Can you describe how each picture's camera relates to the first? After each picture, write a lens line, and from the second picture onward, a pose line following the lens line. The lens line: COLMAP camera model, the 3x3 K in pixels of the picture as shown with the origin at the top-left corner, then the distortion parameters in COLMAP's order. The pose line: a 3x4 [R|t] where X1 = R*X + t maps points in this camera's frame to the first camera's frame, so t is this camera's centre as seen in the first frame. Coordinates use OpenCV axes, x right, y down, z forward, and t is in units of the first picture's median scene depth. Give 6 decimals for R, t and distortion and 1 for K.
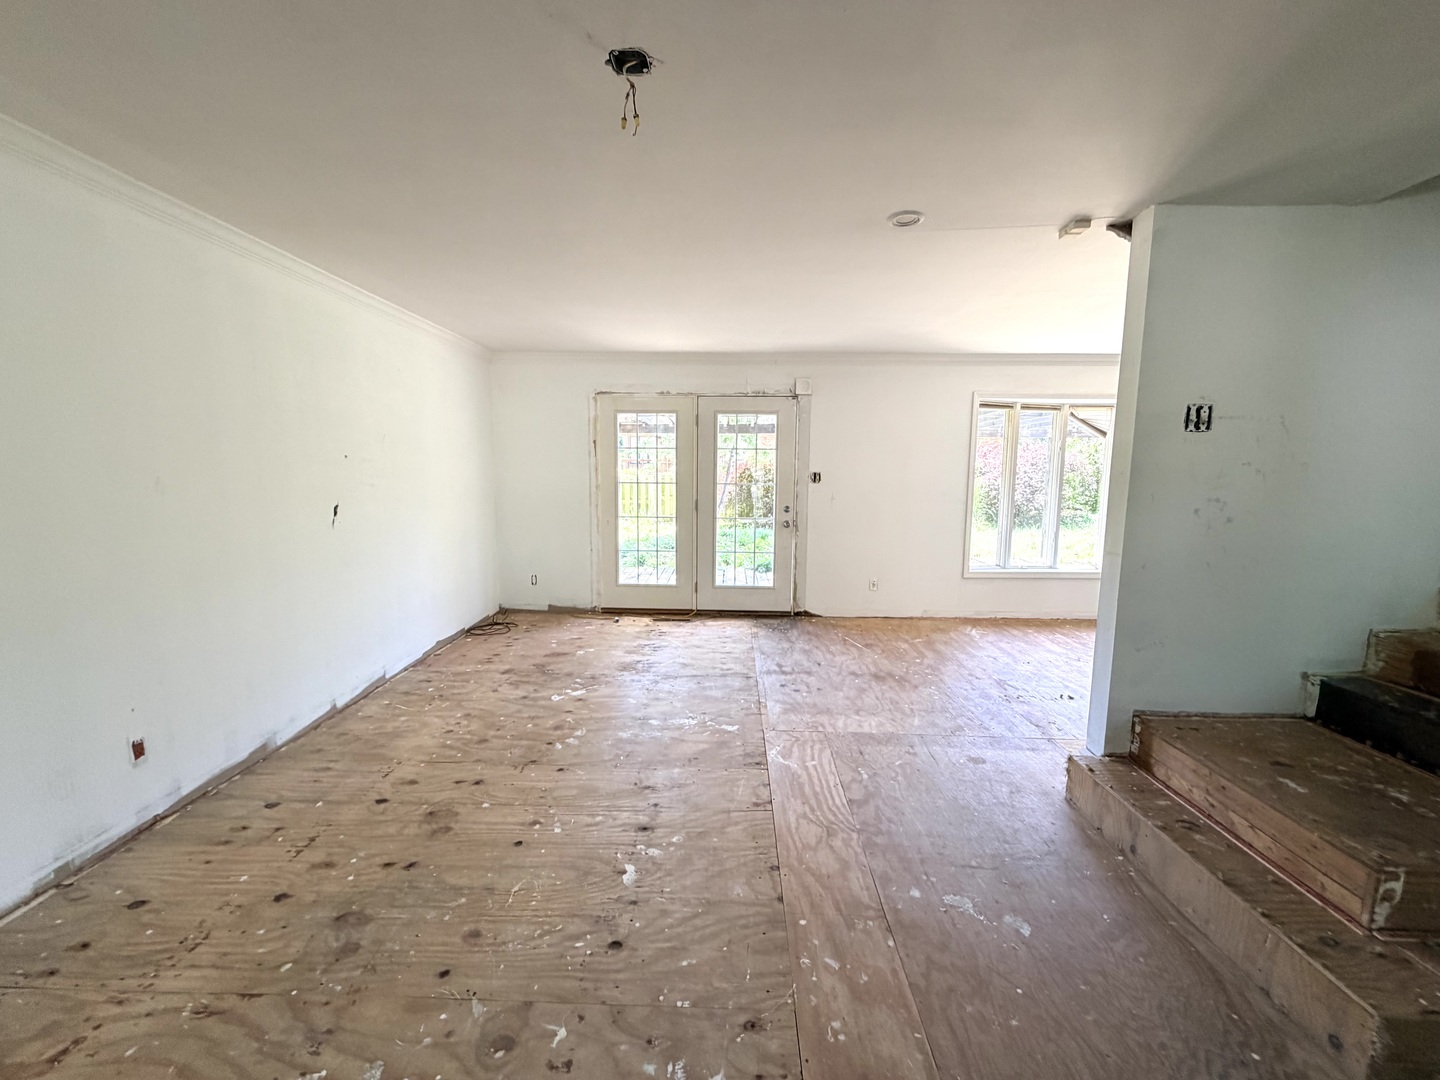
lens RADIAL K [[573.4, 0, 714.5], [0, 573.4, 541.0], [0, 0, 1]] dist [-0.000958, 0.000415]
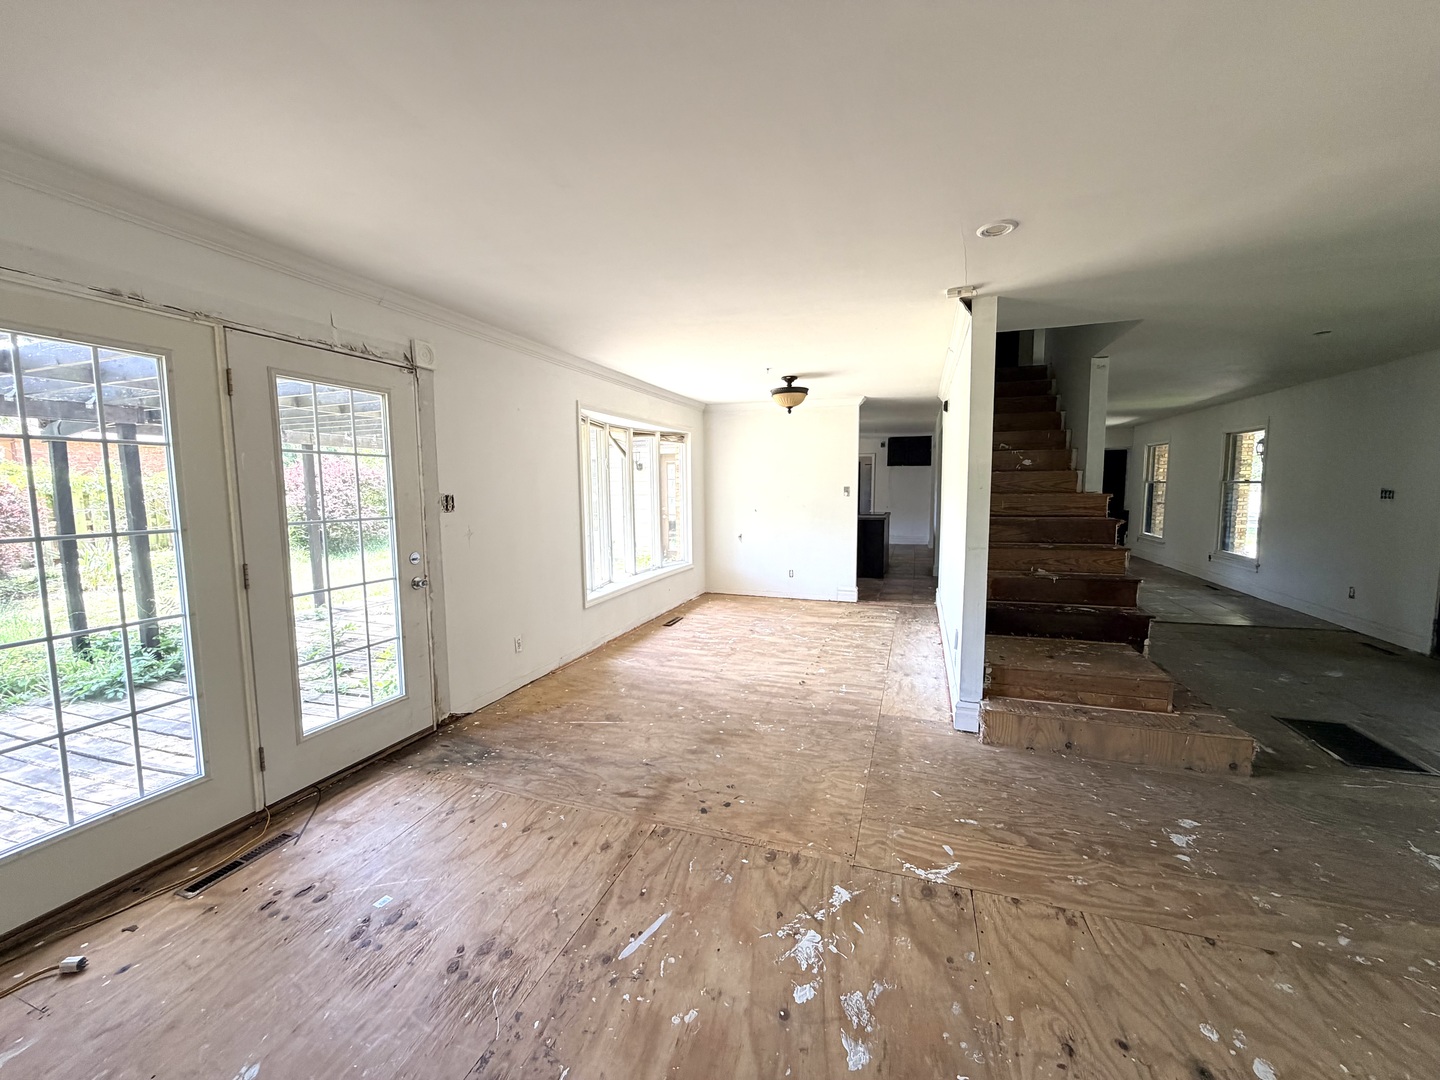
lens RADIAL K [[573.4, 0, 716.7], [0, 573.4, 541.3], [0, 0, 1]] dist [-0.000958, 0.000415]
pose [[0.299391, -0.102419, 0.948618, -0.401669], [0.128075, 0.989538, 0.066415, -0.086118], [-0.945496, 0.101610, 0.309376, 0.622304]]
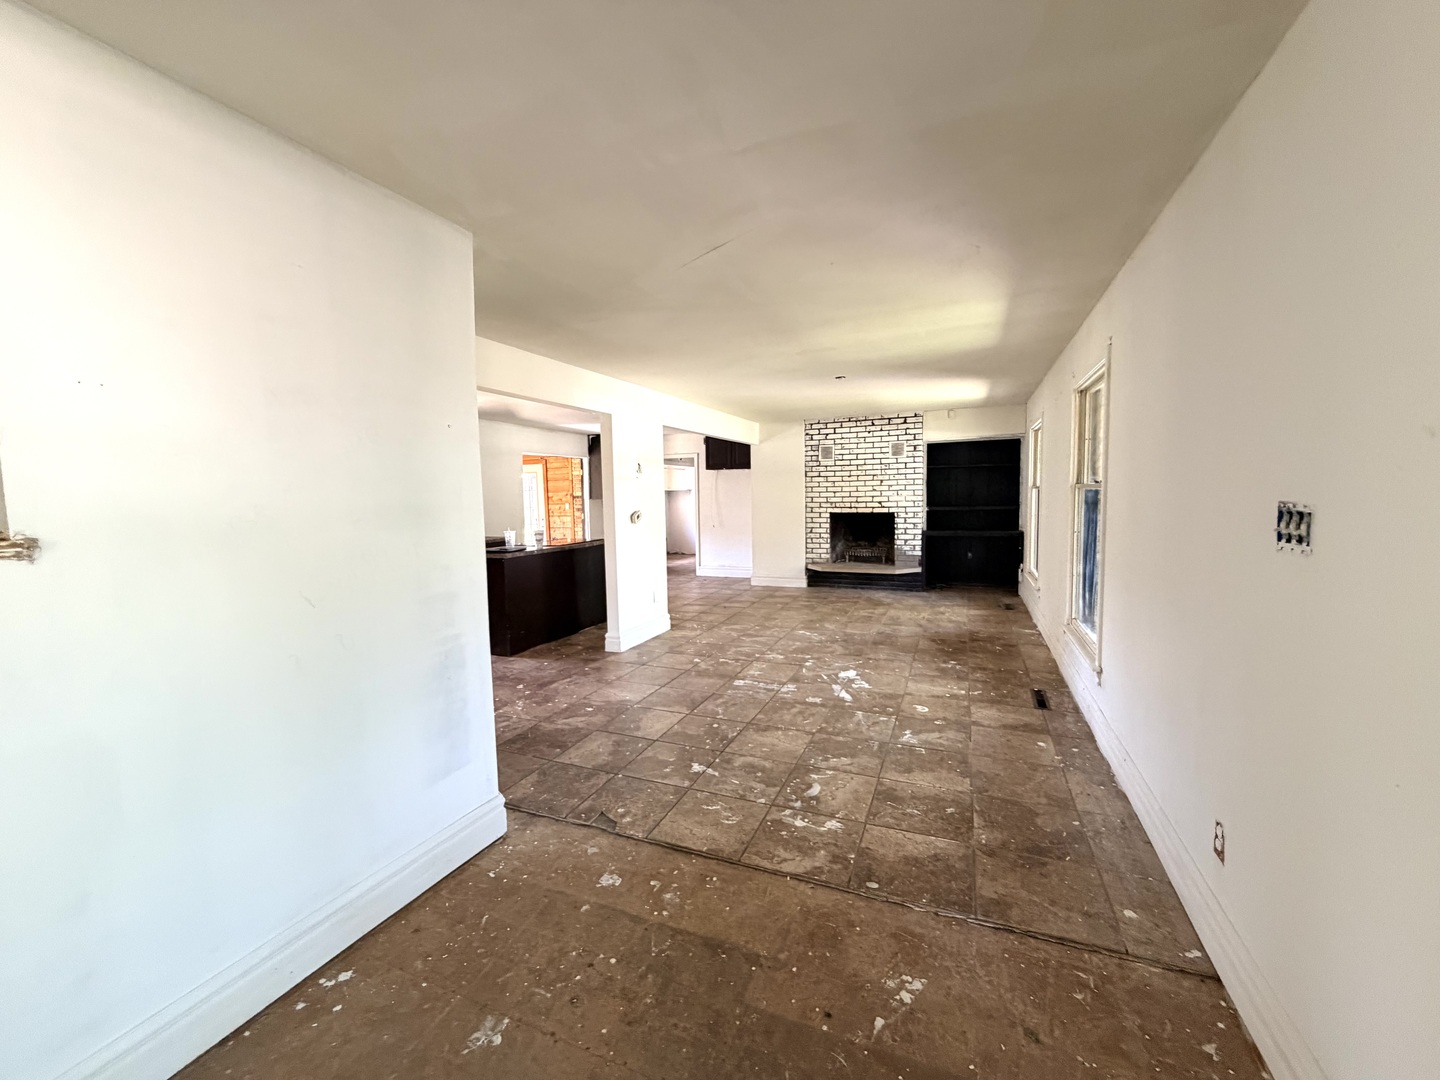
lens RADIAL K [[573.4, 0, 714.6], [0, 573.4, 540.6], [0, 0, 1]] dist [-0.000958, 0.000415]
pose [[0.369104, -0.085894, 0.925410, 0.676948], [0.136737, 0.989903, 0.037342, 0.020384], [-0.919274, 0.112755, 0.377122, -0.112198]]
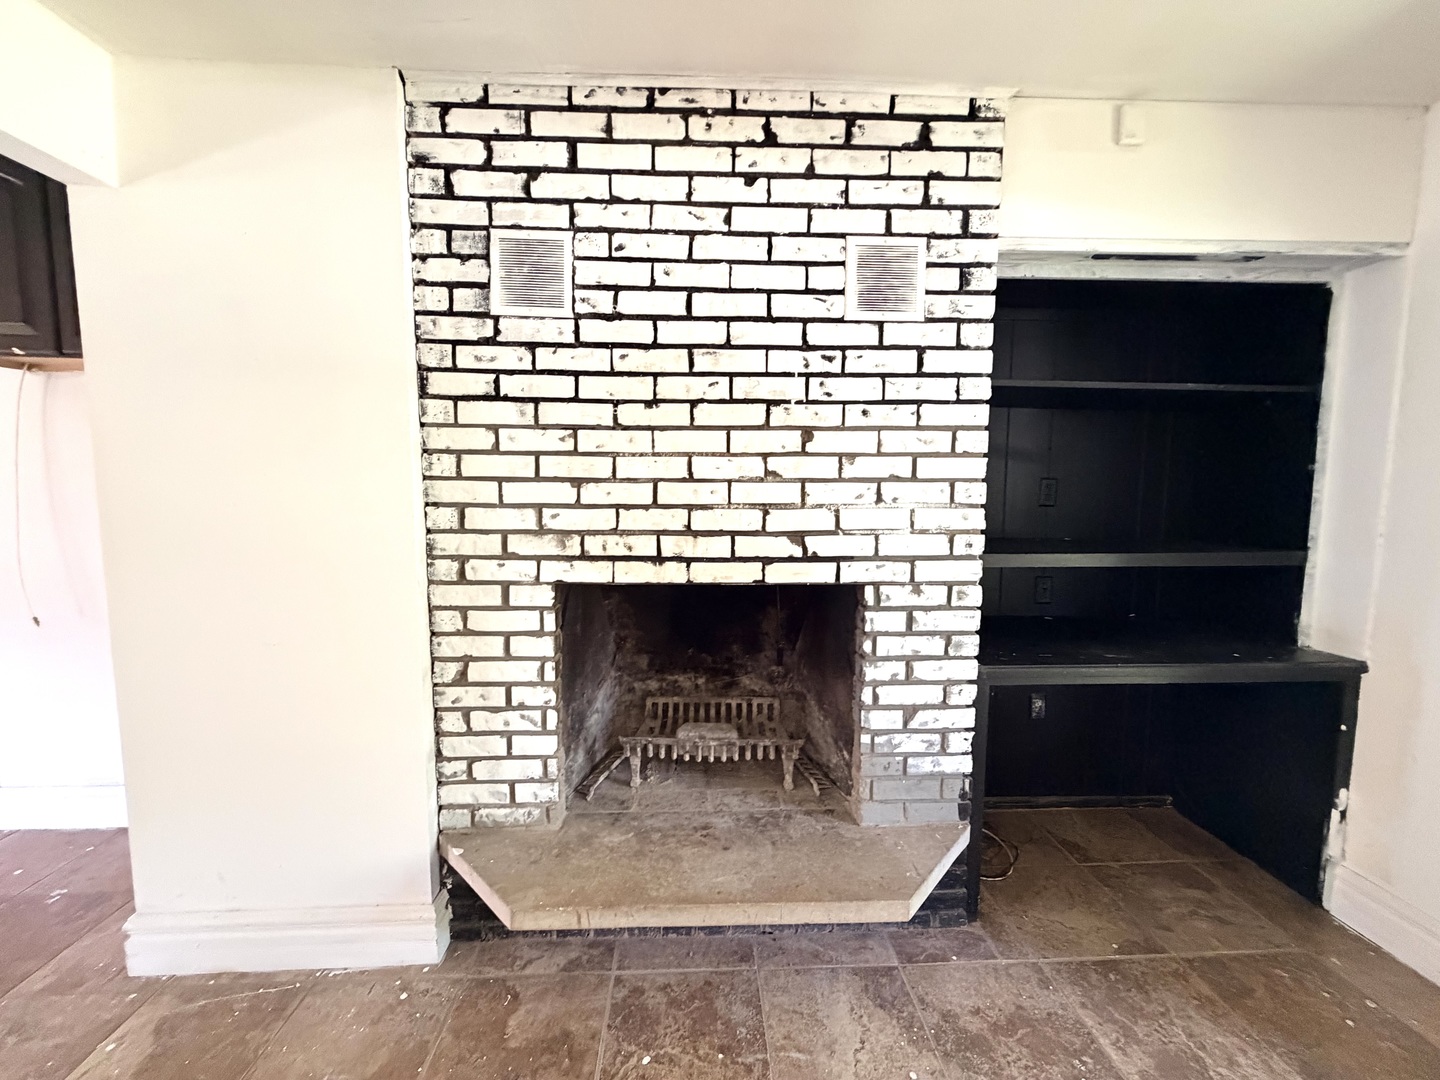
lens RADIAL K [[573.4, 0, 728.7], [0, 573.4, 541.9], [0, 0, 1]] dist [-0.000958, 0.000415]
pose [[-0.067710, -0.101450, 0.992534, 2.132137], [0.118657, 0.986937, 0.108973, -0.002104], [-0.990624, 0.125150, -0.054787, 0.134475]]
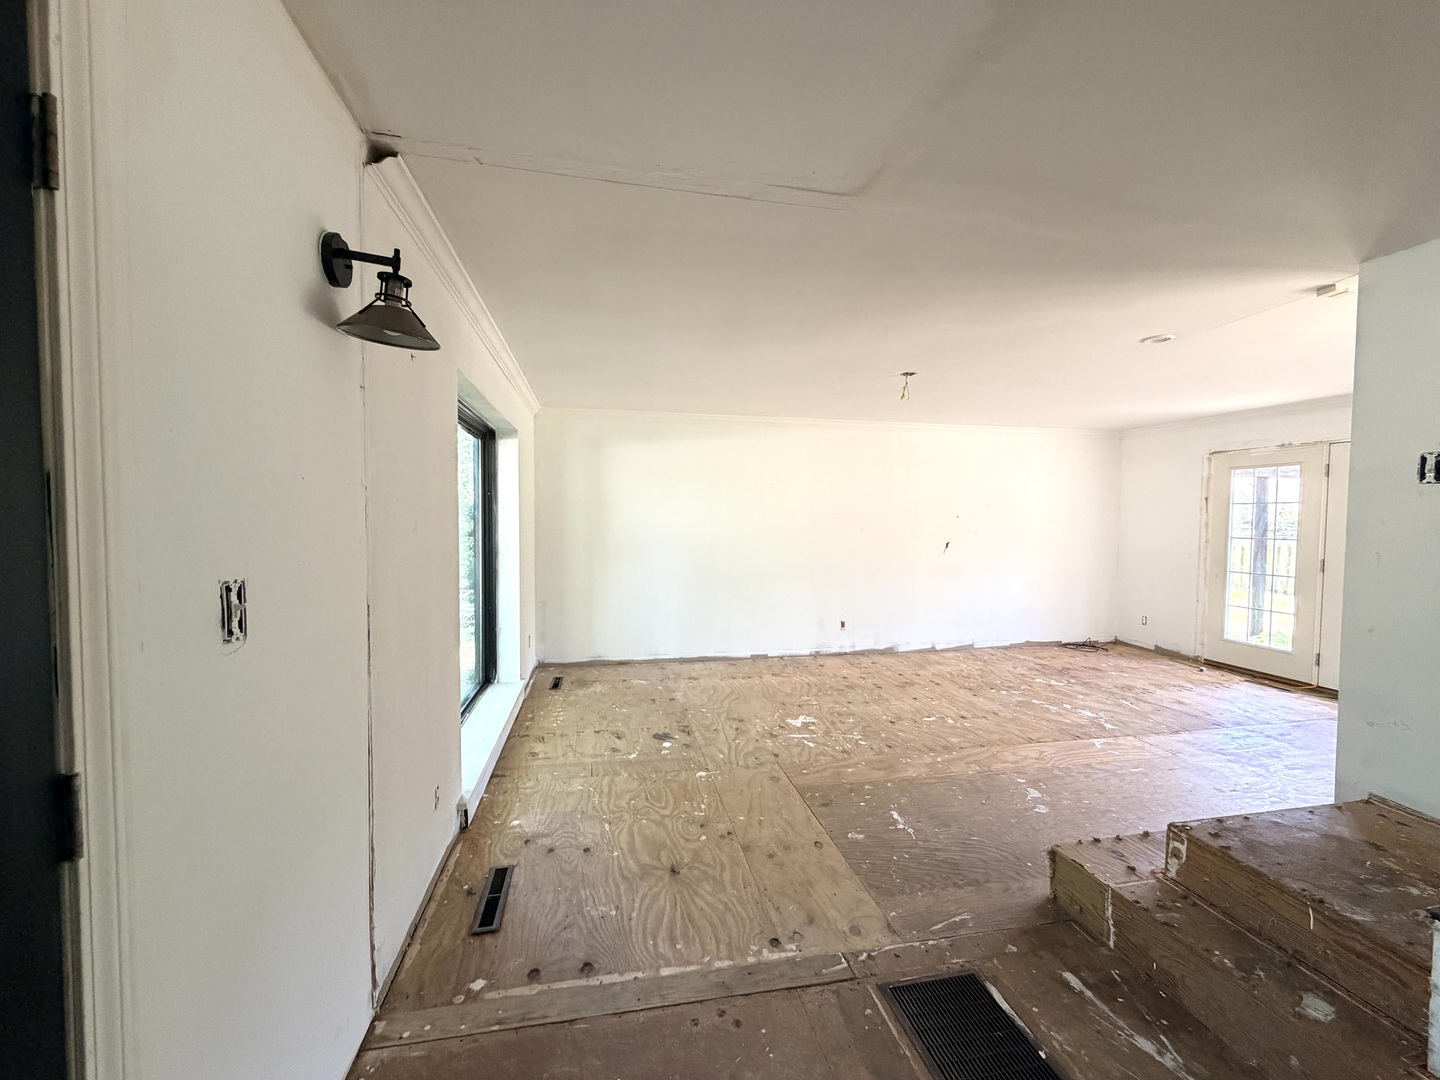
lens RADIAL K [[573.4, 0, 714.6], [0, 573.4, 540.8], [0, 0, 1]] dist [-0.000958, 0.000415]
pose [[0.225291, 0.032085, -0.973763, 0.735483], [-0.124471, 0.992216, 0.003895, 0.015270], [0.966308, 0.120328, 0.227531, -0.129457]]
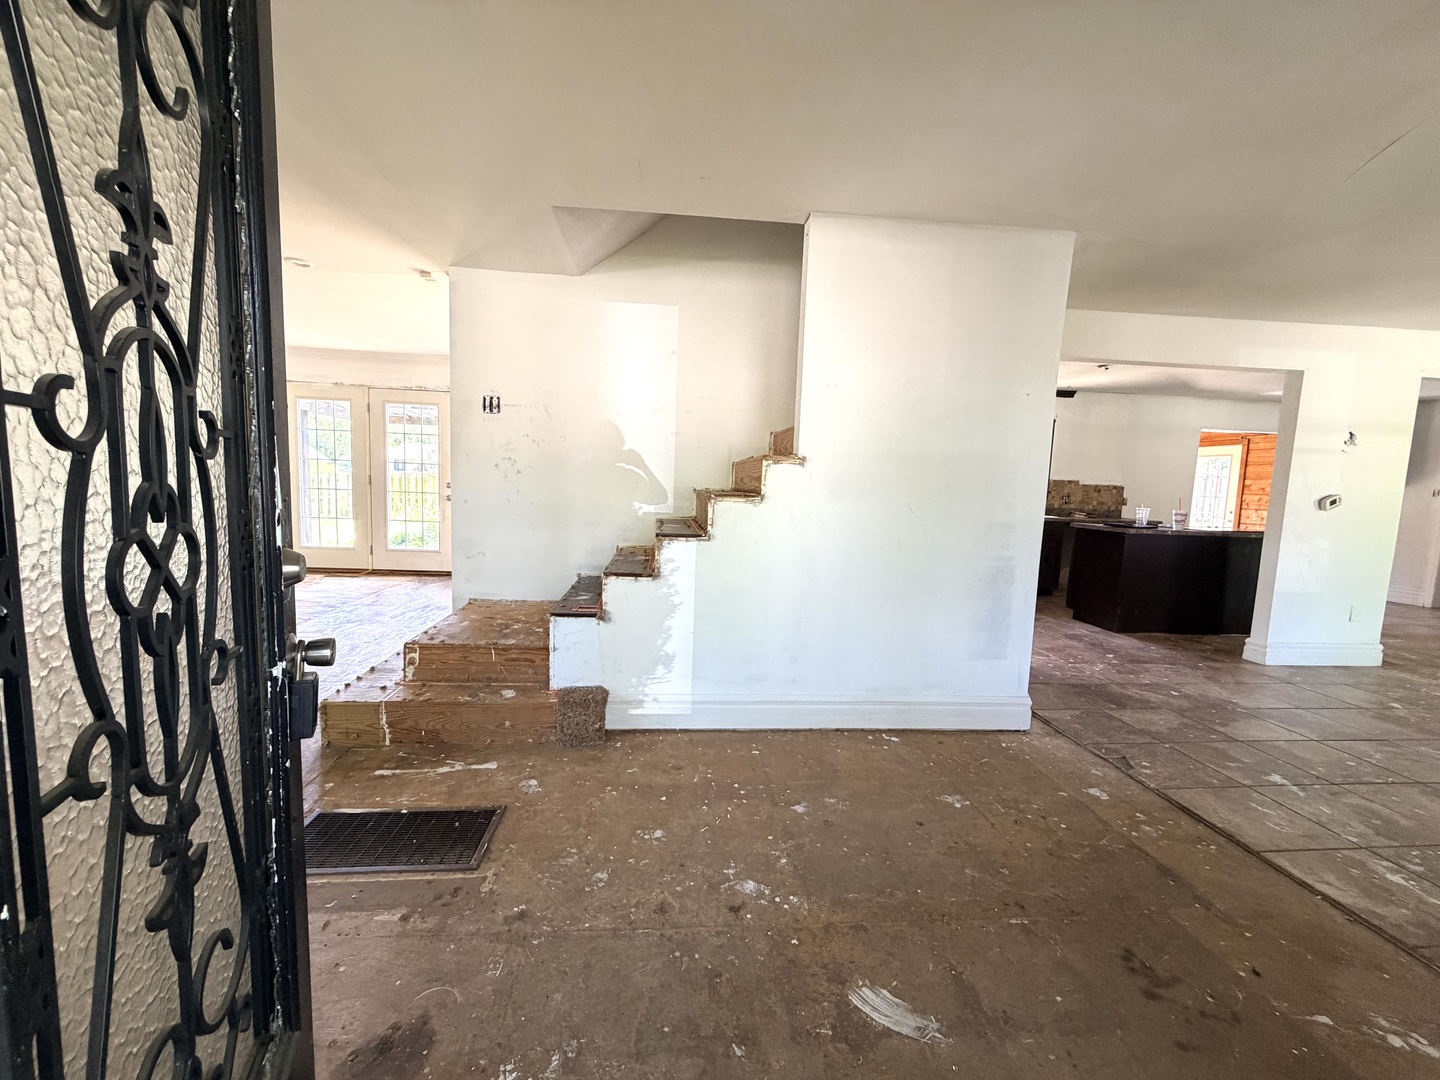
lens RADIAL K [[573.4, 0, 714.8], [0, 573.4, 540.7], [0, 0, 1]] dist [-0.000958, 0.000415]
pose [[0.992867, 0.018727, 0.117749, 0.643061], [-0.016787, 0.999707, -0.017448, 0.086319], [-0.118042, 0.015347, 0.992890, -0.306513]]
